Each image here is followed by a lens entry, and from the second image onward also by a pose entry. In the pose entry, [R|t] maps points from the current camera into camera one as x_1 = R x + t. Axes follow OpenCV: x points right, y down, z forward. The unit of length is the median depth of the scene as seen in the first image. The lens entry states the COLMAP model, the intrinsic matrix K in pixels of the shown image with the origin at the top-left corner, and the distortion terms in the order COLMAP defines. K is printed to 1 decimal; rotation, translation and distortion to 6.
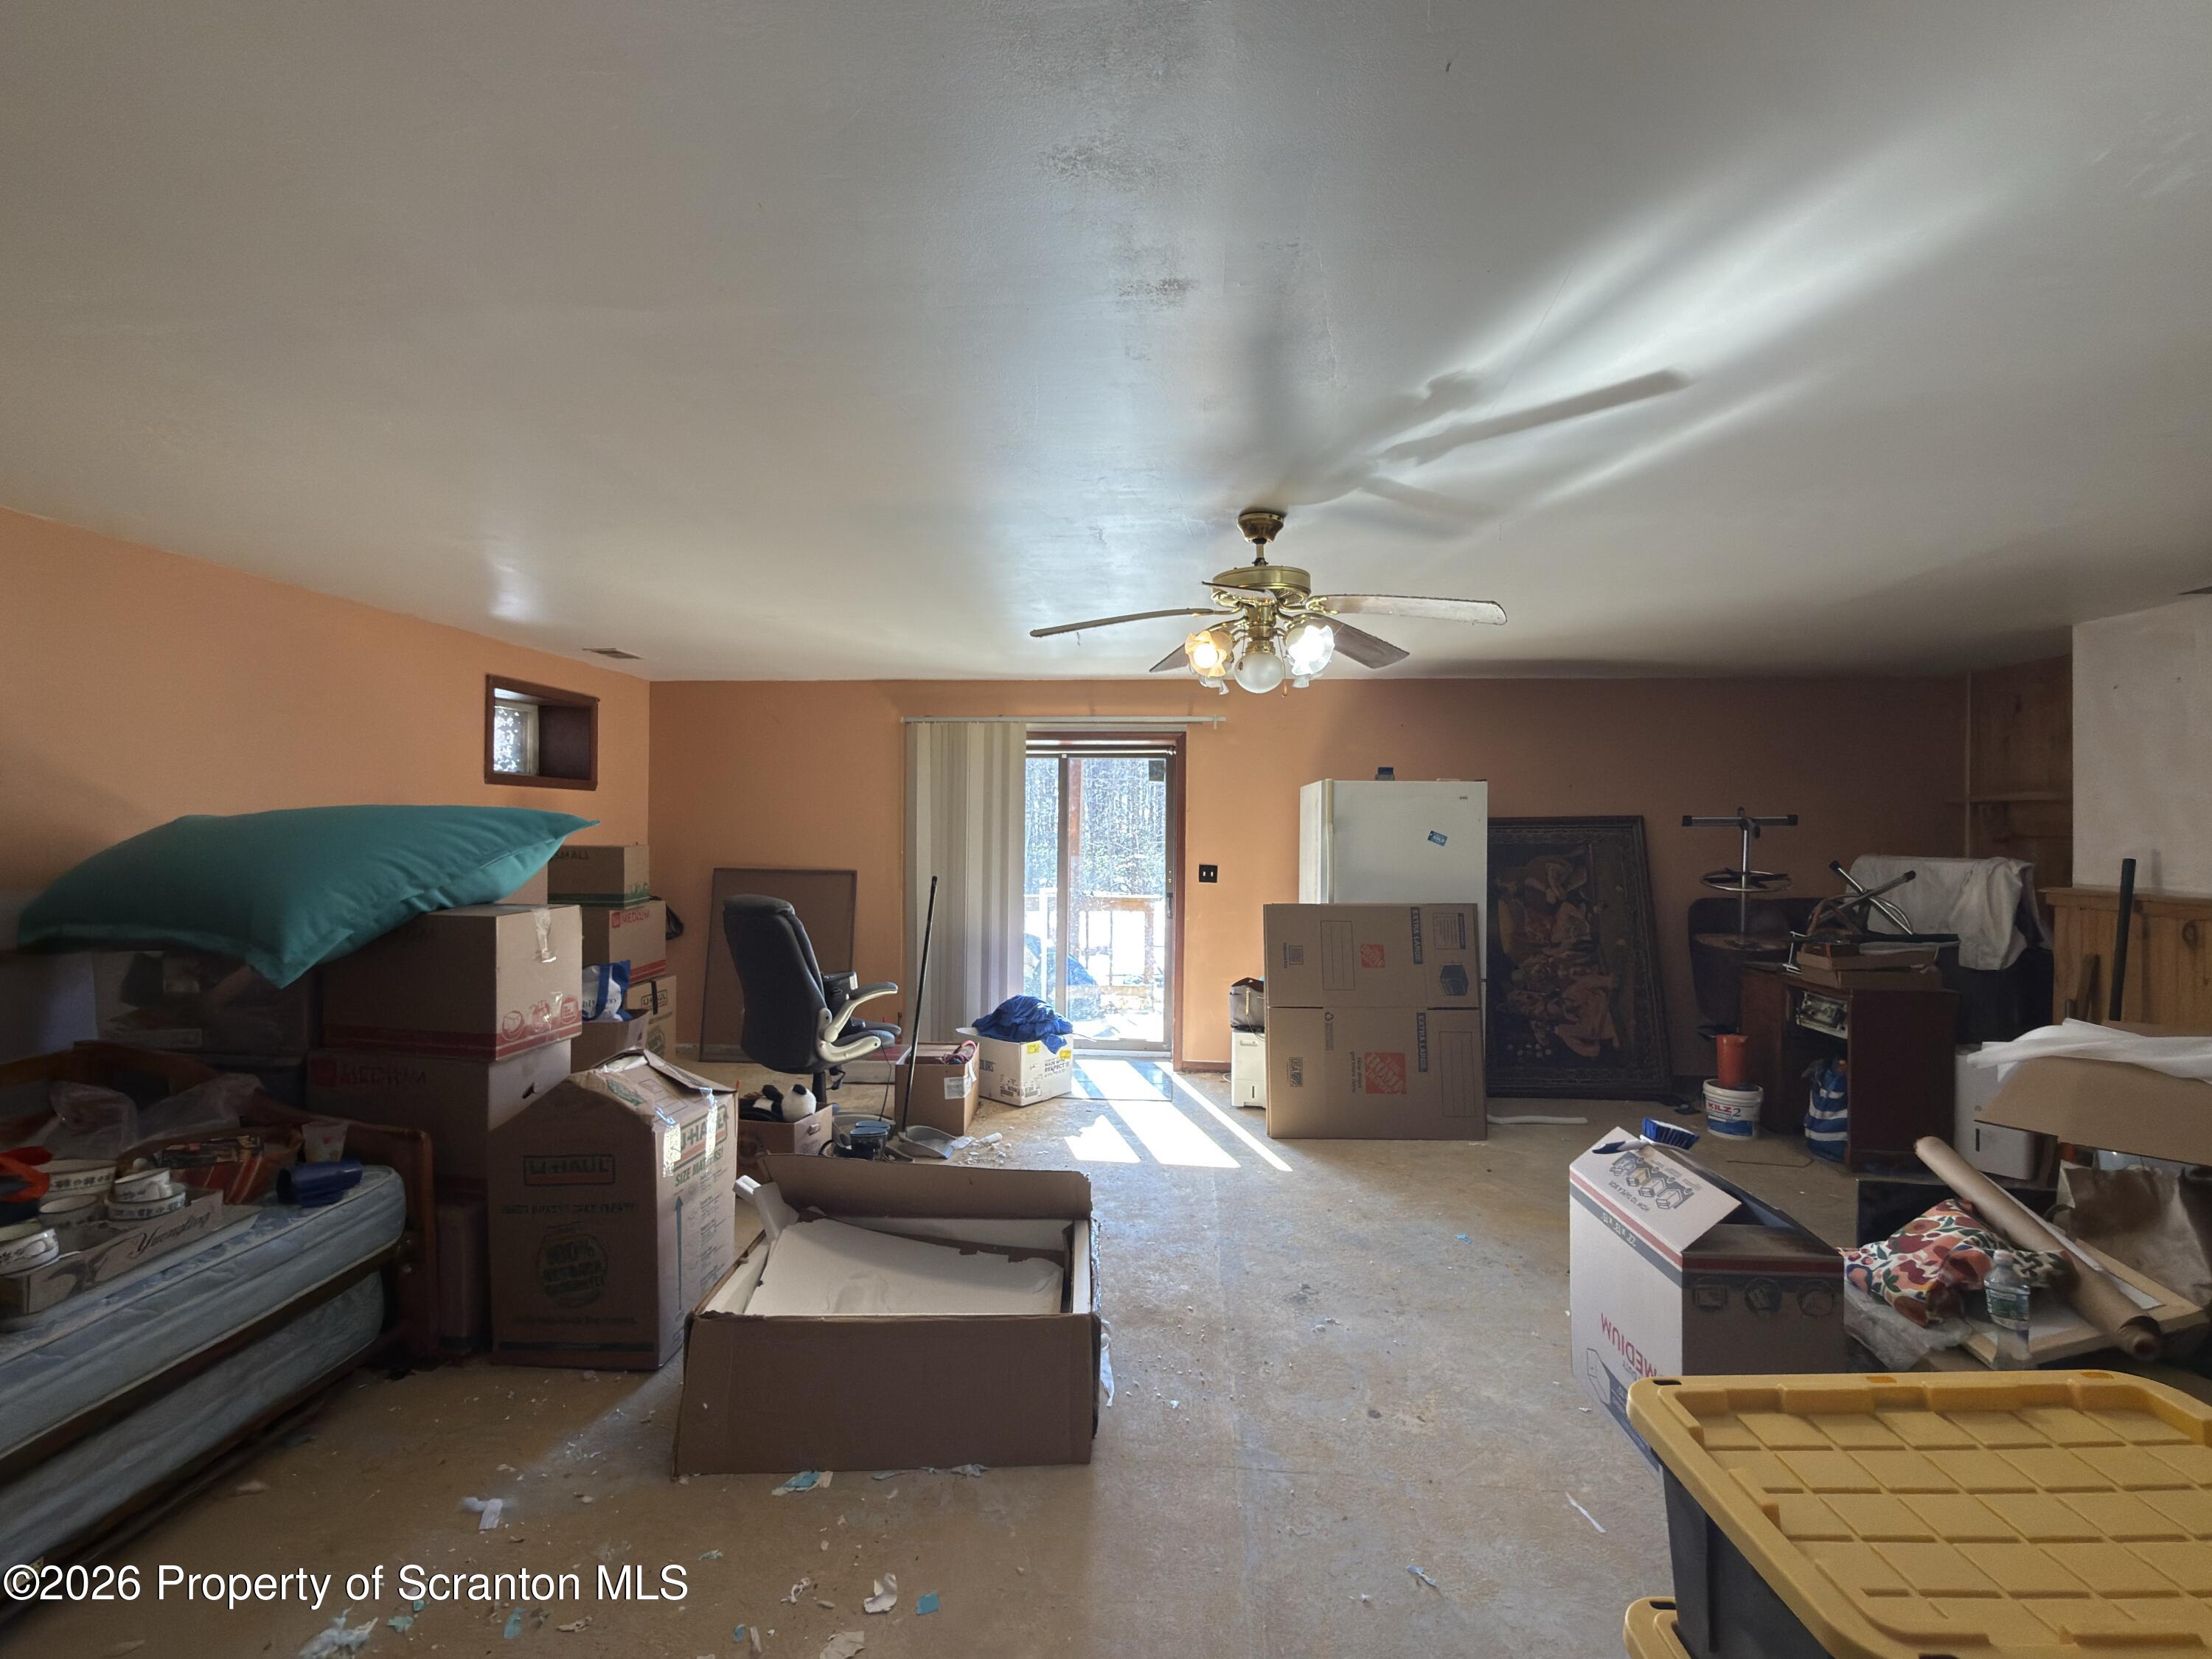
lens RADIAL K [[999.2, 0, 1101.9], [0, 999.2, 822.5], [0, 0, 1]] dist [0.005639, -0.000276]
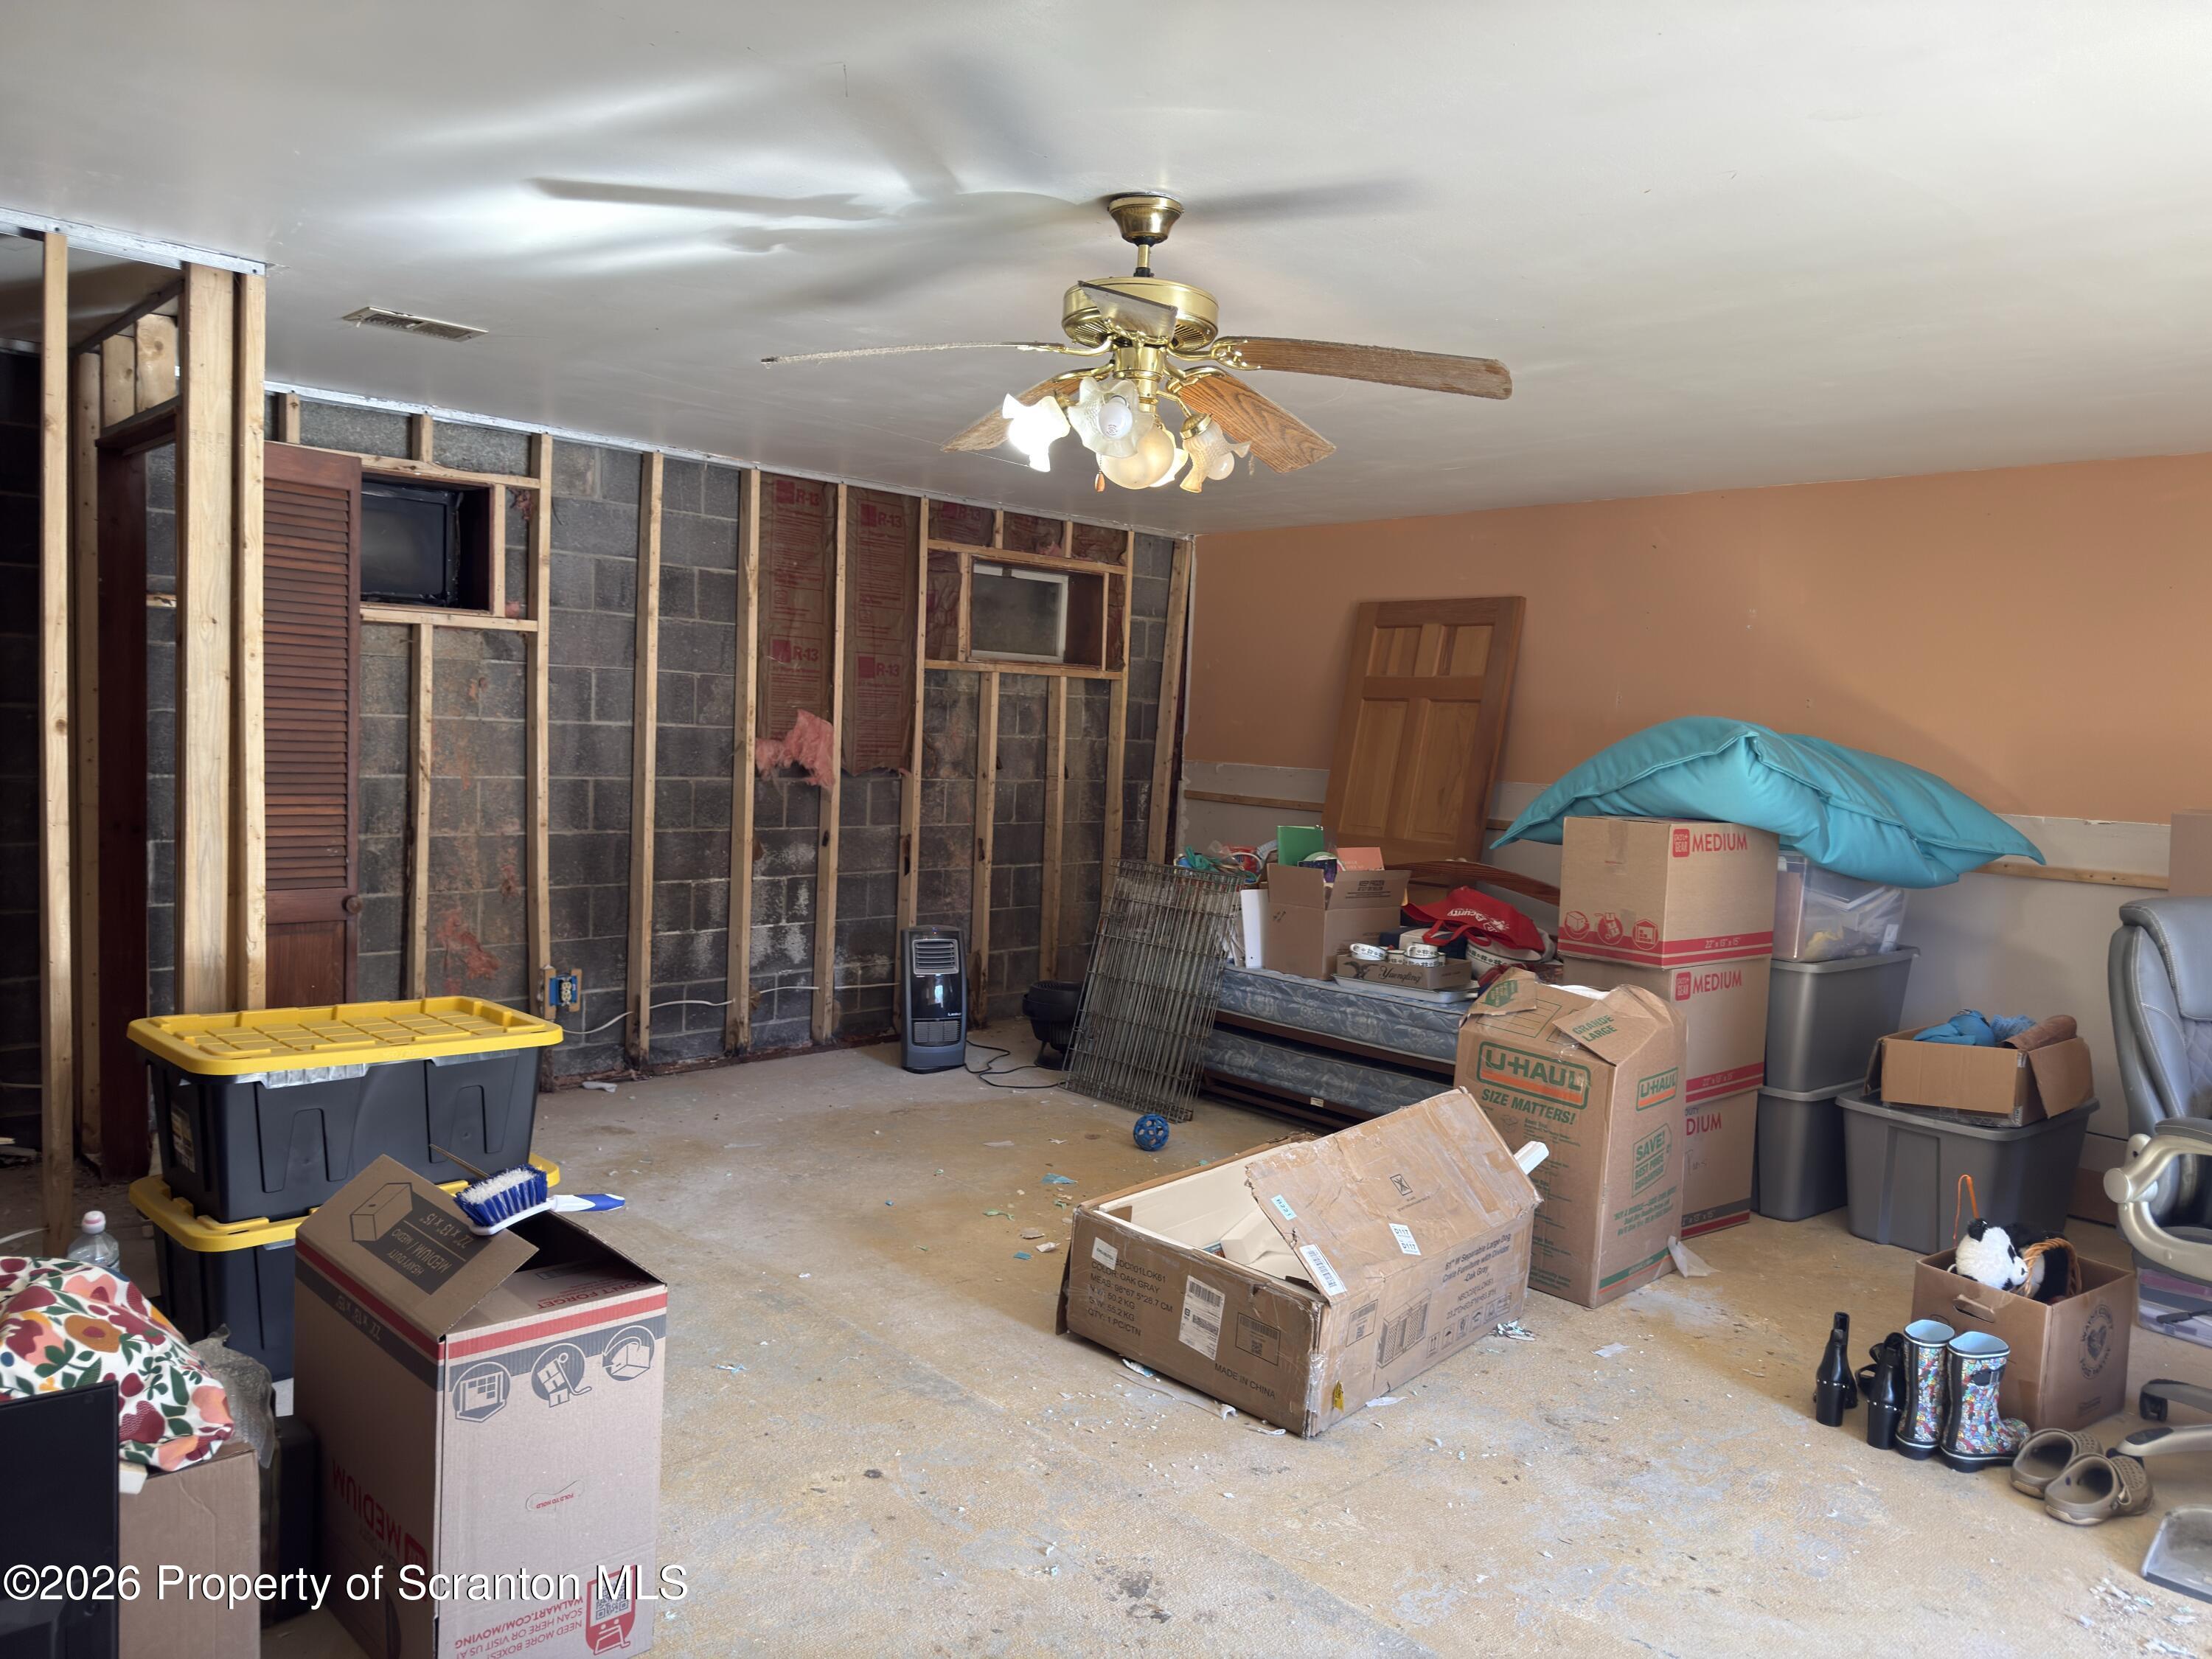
lens RADIAL K [[1545.5, 0, 1118.5], [0, 1545.5, 831.4], [0, 0, 1]] dist [0.065594, -0.081672]
pose [[-0.675292, 0.014326, -0.737411, 0.633094], [-0.047109, 0.996932, 0.062508, 0.018396], [0.736044, 0.076950, -0.672545, 1.188209]]
